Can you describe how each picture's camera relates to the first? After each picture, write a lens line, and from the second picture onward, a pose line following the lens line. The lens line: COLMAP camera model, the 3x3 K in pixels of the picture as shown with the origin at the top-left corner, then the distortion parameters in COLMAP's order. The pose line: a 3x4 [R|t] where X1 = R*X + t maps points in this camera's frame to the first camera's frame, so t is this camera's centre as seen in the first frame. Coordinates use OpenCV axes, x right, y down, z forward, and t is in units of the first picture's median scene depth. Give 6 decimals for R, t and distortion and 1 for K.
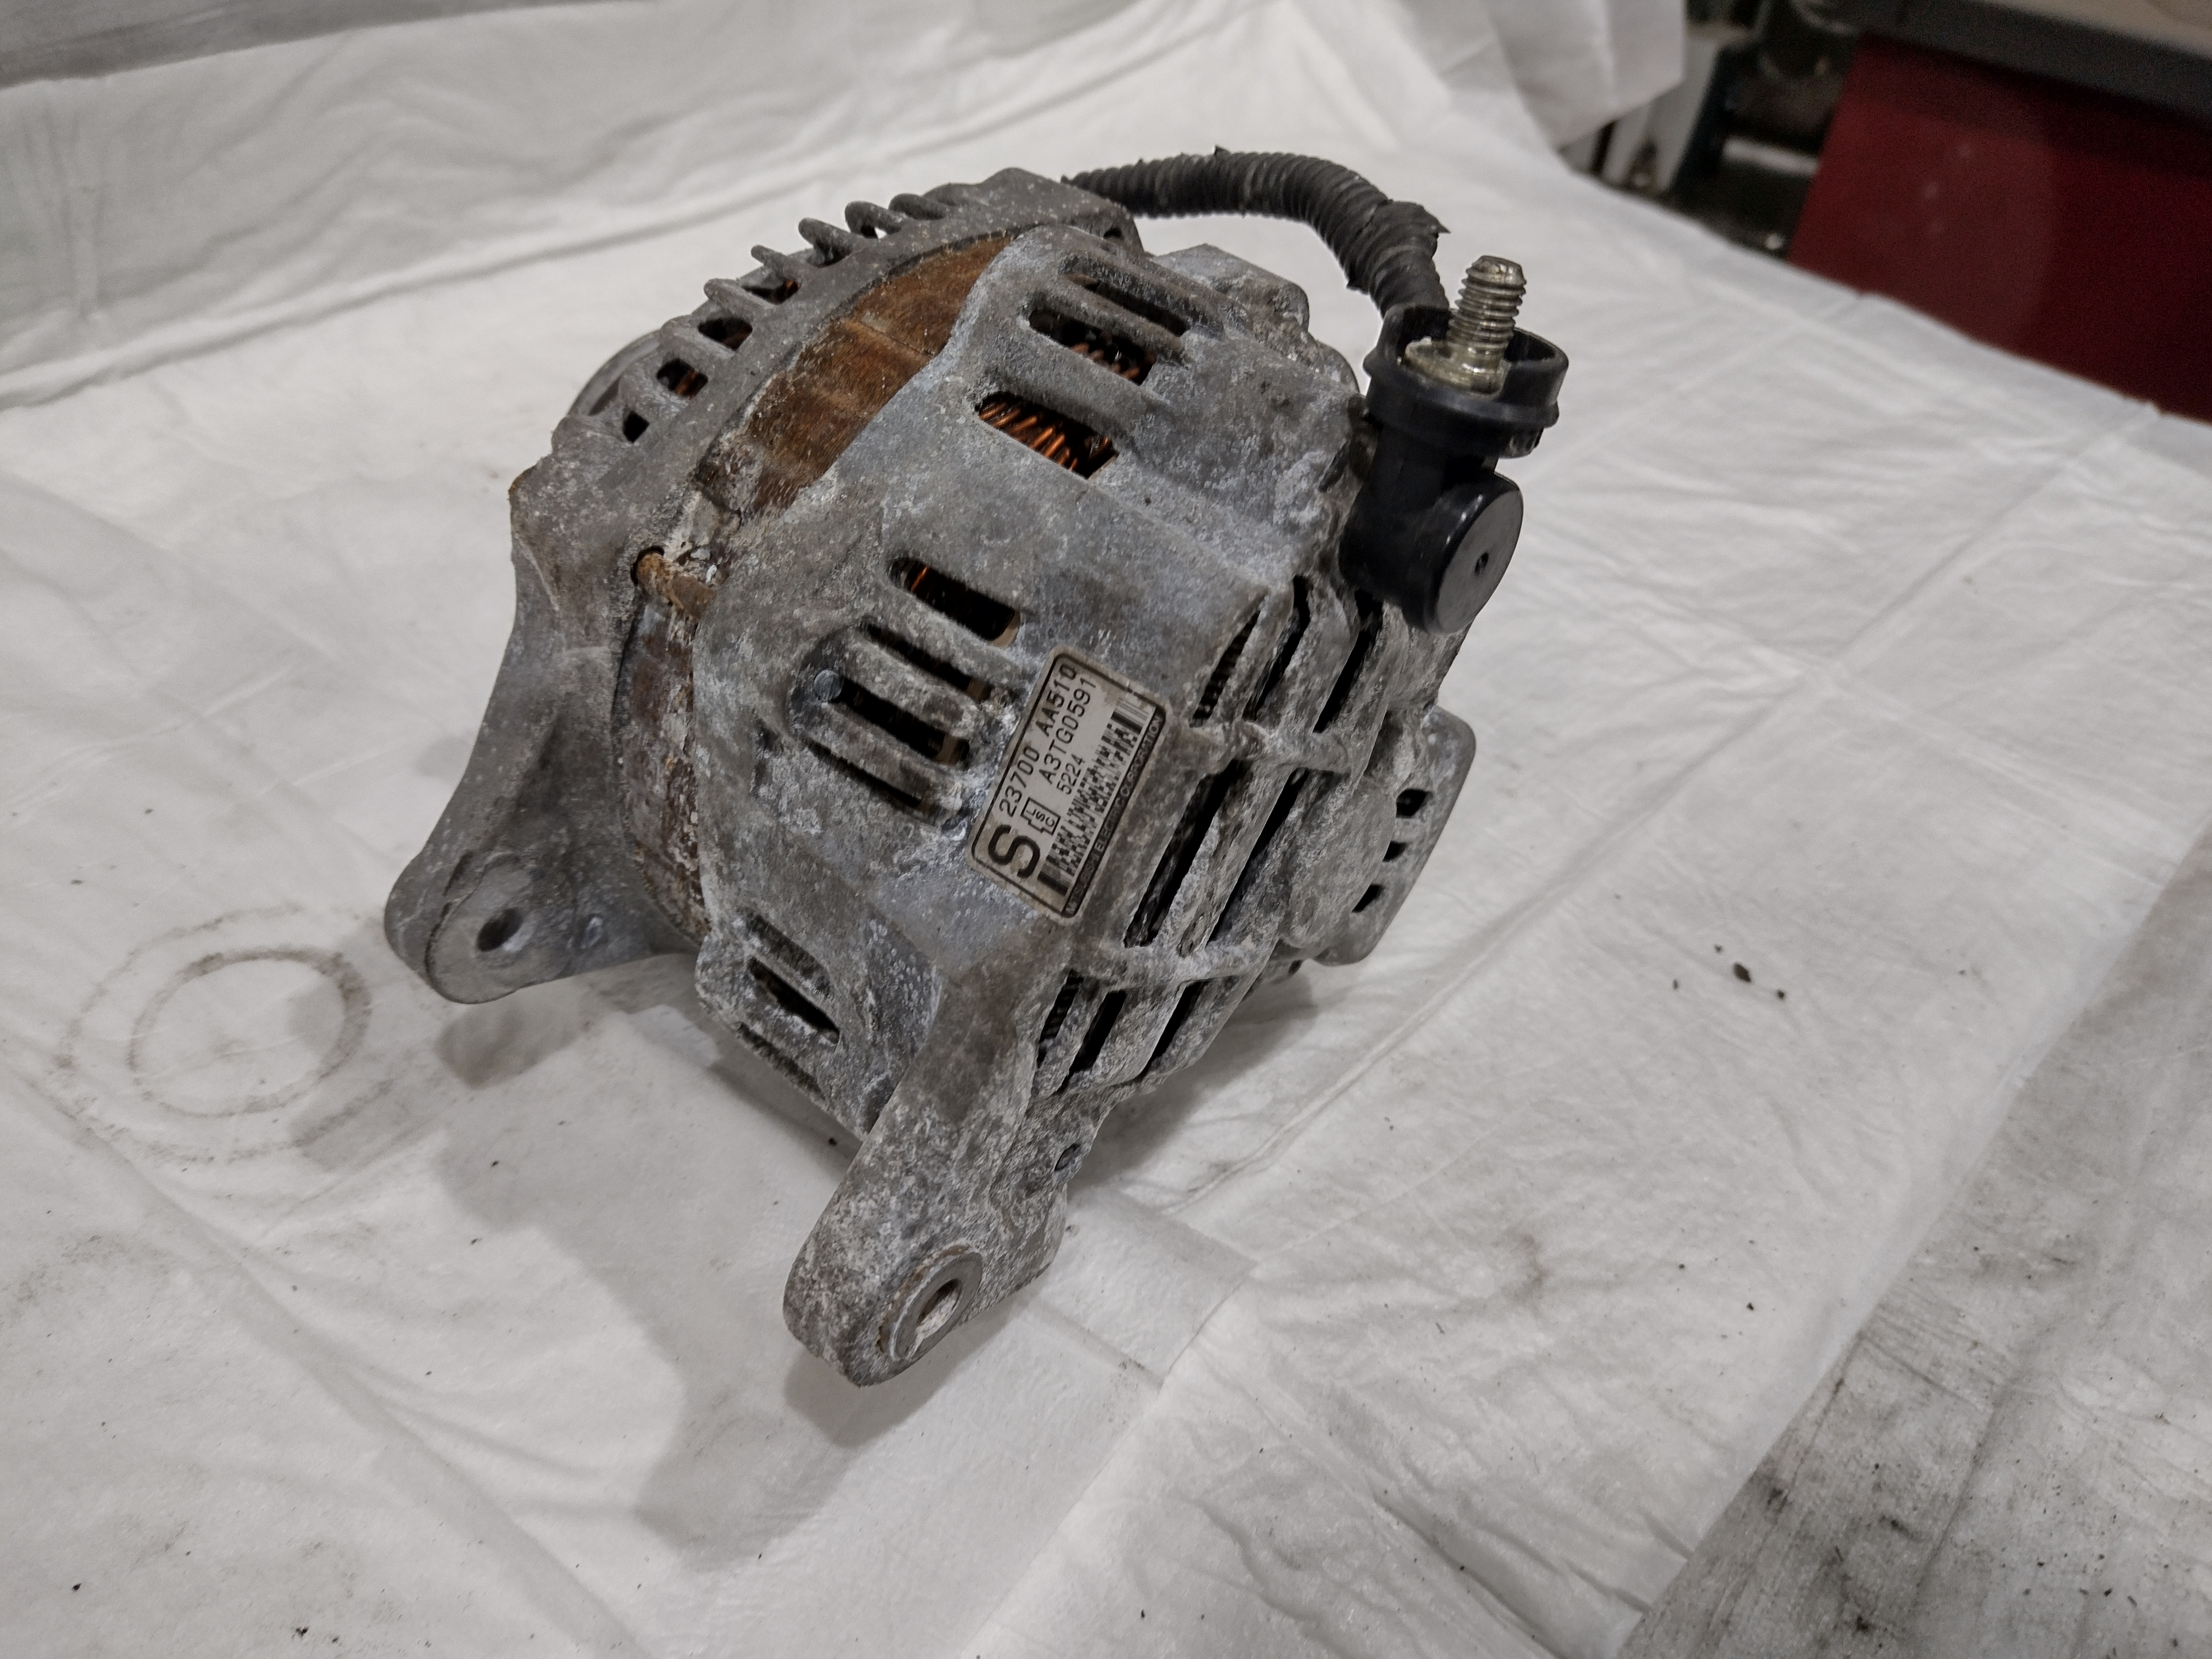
lens RADIAL K [[1701.3, 0, 1100.3], [0, 1701.3, 824.5], [0, 0, 1]] dist [-0.003092, -0.027360]
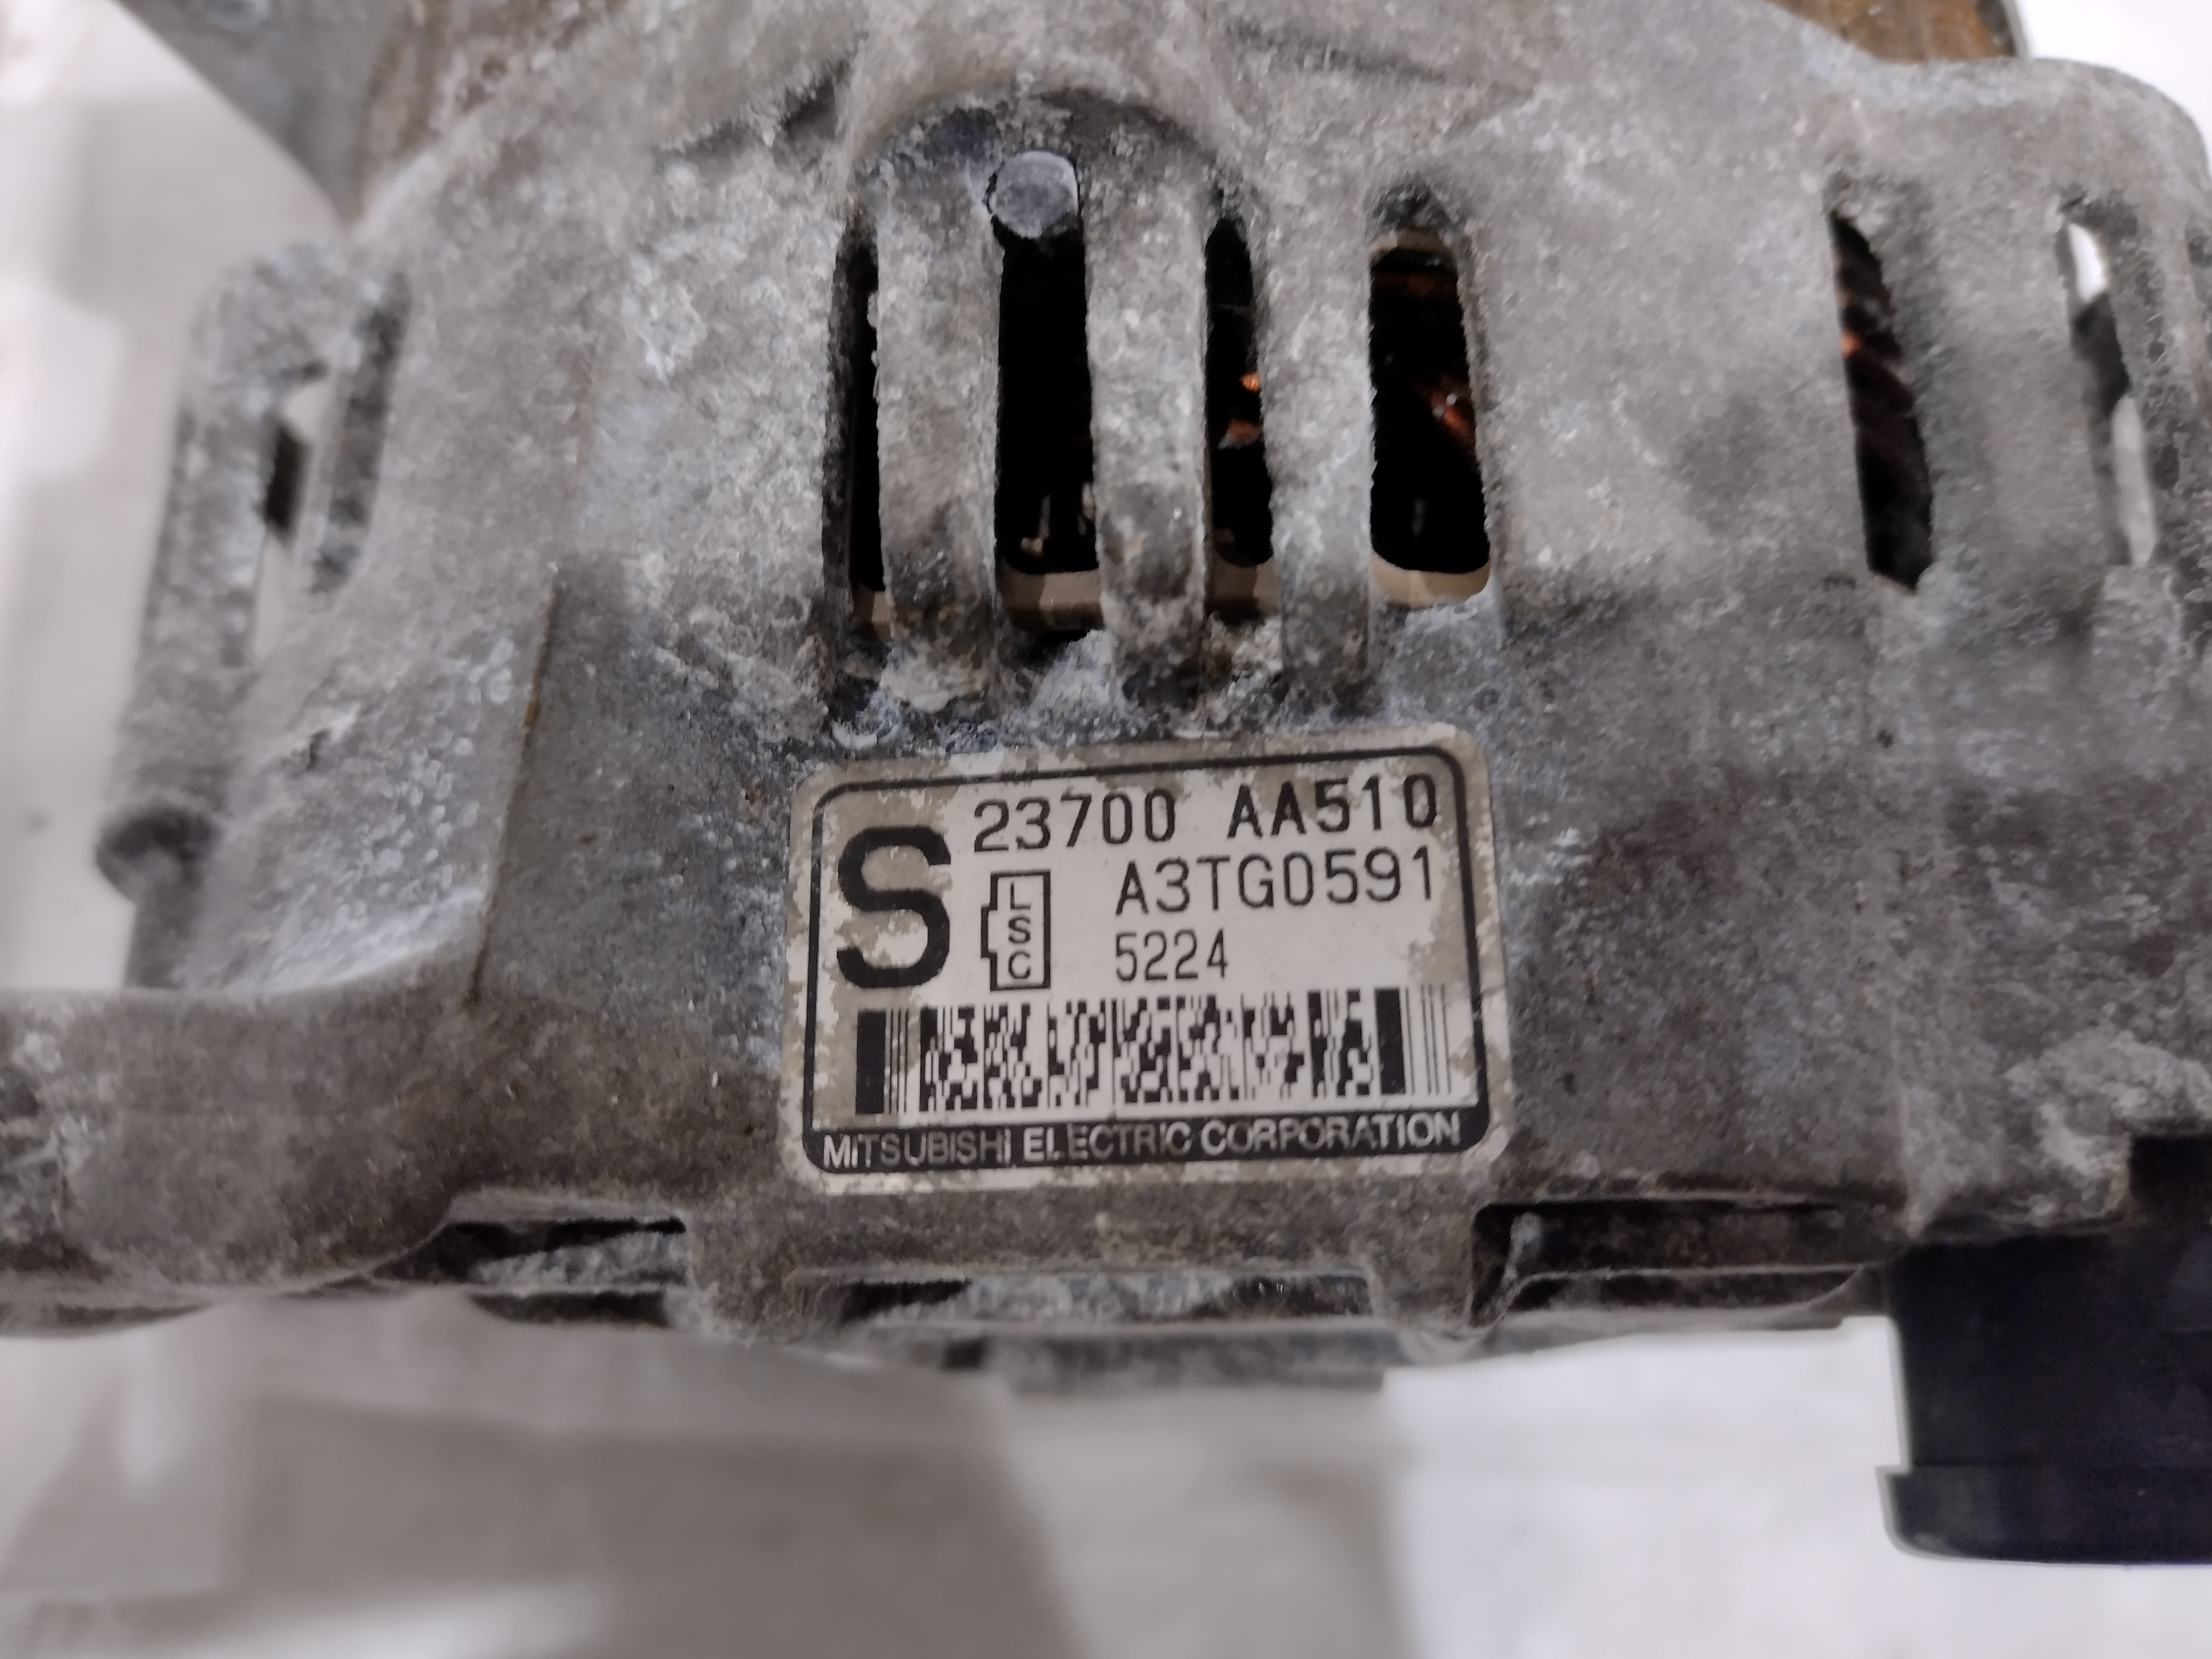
lens RADIAL K [[1701.3, 0, 1099.7], [0, 1701.3, 841.8], [0, 0, 1]] dist [-0.003092, -0.027360]
pose [[0.483527, 0.855206, 0.186611, -0.108564], [-0.868409, 0.495431, -0.020343, -0.021039], [-0.109850, -0.152218, 0.982223, 0.657143]]
